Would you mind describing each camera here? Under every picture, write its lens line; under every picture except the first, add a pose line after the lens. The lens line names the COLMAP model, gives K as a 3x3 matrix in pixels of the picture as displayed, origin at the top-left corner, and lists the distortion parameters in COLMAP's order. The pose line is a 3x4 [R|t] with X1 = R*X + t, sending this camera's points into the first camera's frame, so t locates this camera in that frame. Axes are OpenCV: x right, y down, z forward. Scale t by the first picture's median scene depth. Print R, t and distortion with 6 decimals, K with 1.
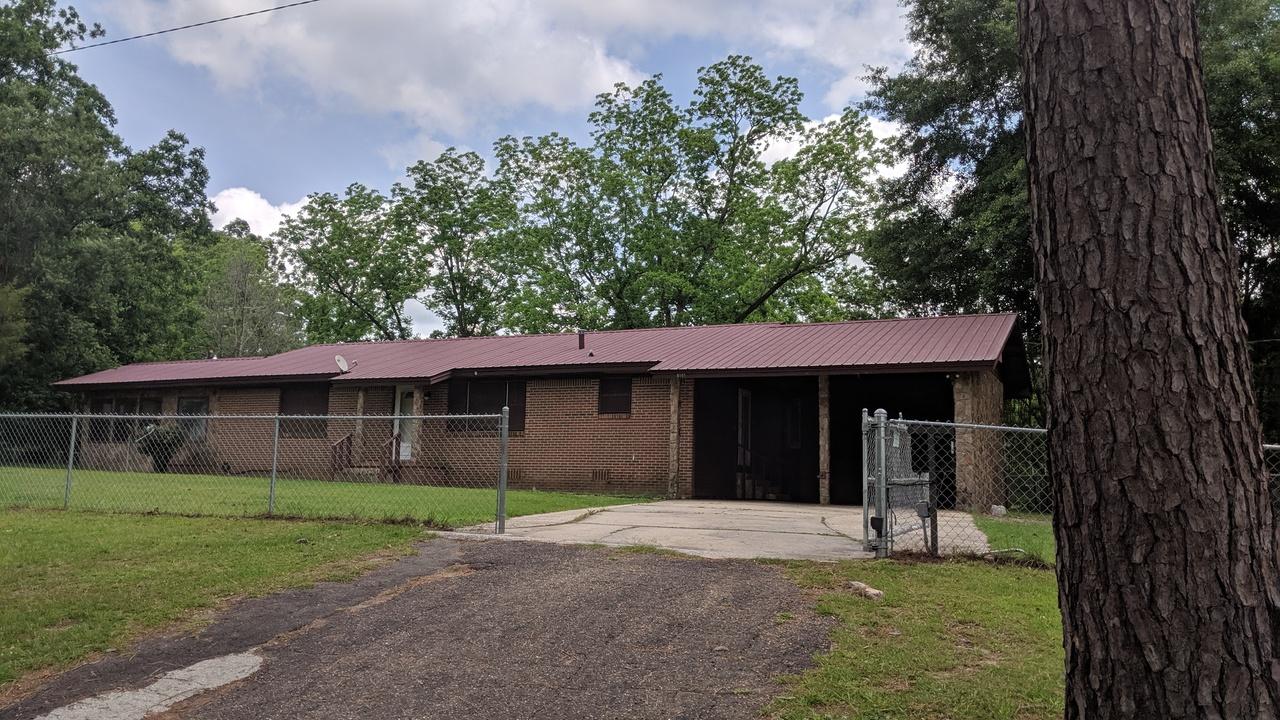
lens RADIAL K [[1050.2, 0, 632.5], [0, 1050.2, 357.2], [0, 0, 1]] dist [0.031264, 0.006797]
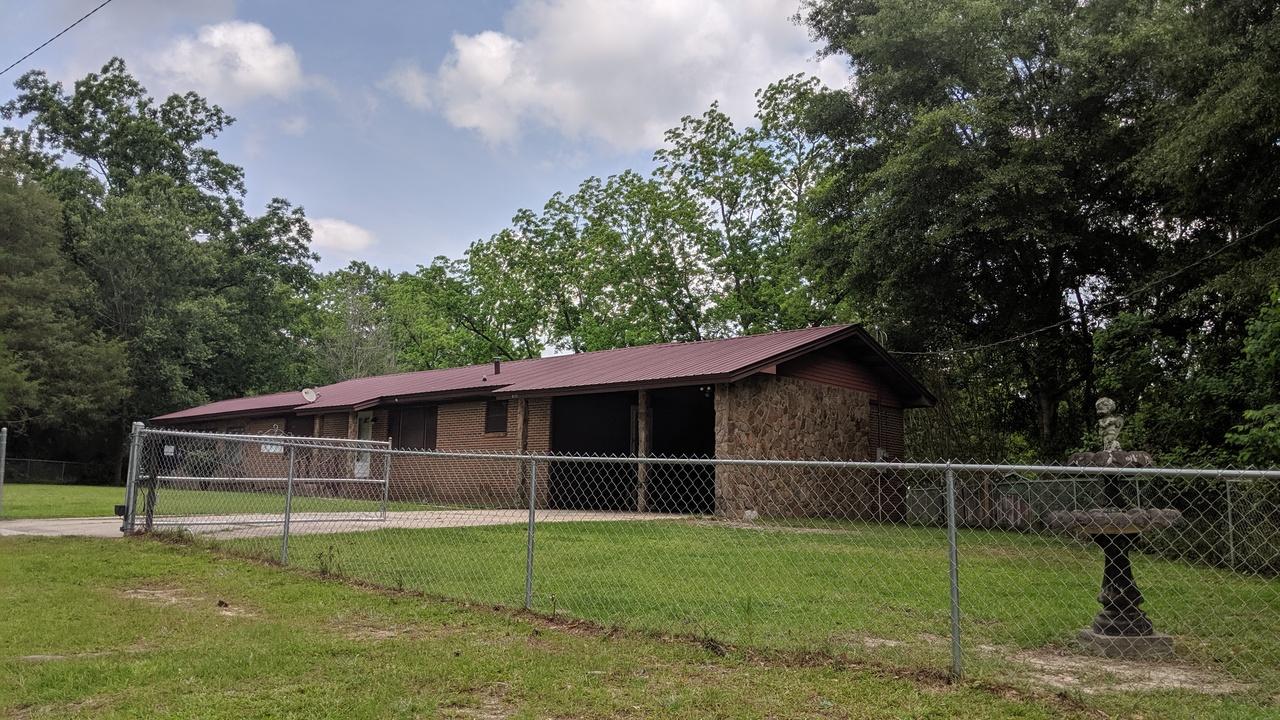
lens RADIAL K [[1050.2, 0, 642.7], [0, 1050.2, 366.2], [0, 0, 1]] dist [0.031264, 0.006797]
pose [[0.965927, -0.041428, -0.255477, 0.358060], [0.037497, 0.999092, -0.020240, 0.010283], [0.256084, 0.009971, 0.966603, -0.032353]]
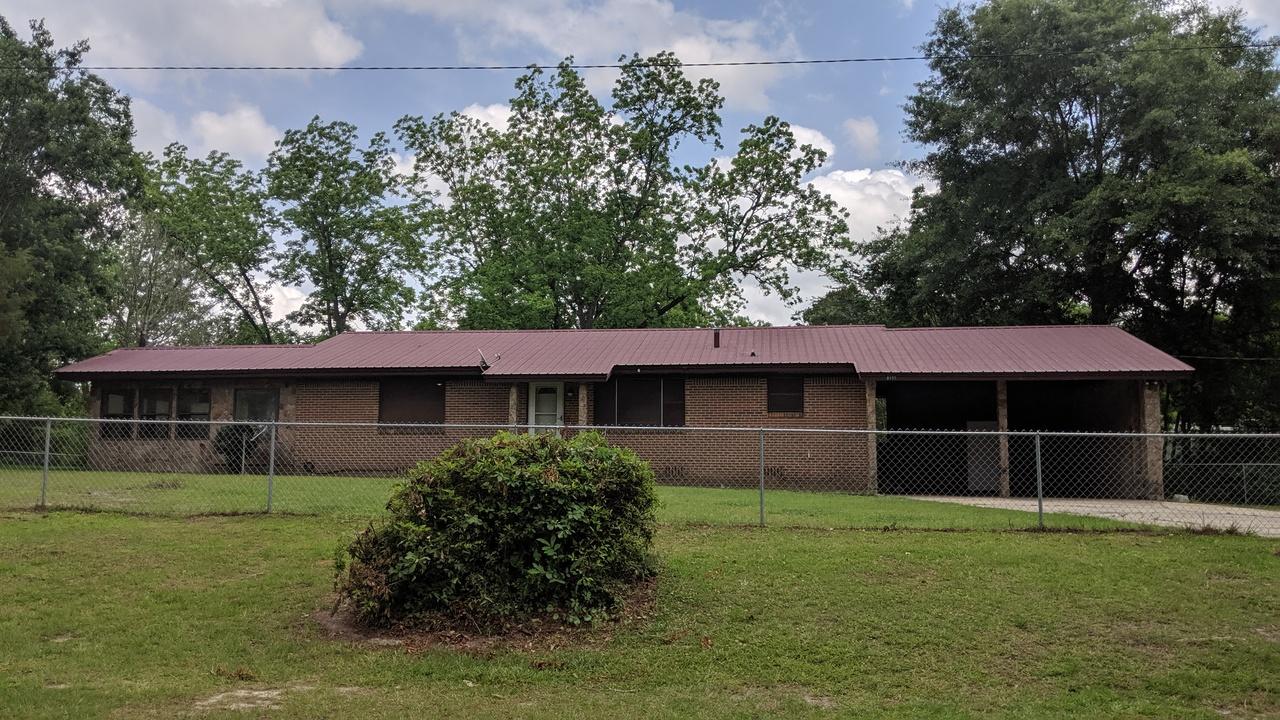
lens RADIAL K [[1050.2, 0, 636.4], [0, 1050.2, 356.0], [0, 0, 1]] dist [0.031264, 0.006797]
pose [[0.954978, 0.018654, 0.296088, -0.394815], [-0.022986, 0.999674, 0.011156, -0.008363], [-0.295784, -0.017460, 0.955095, 0.048896]]
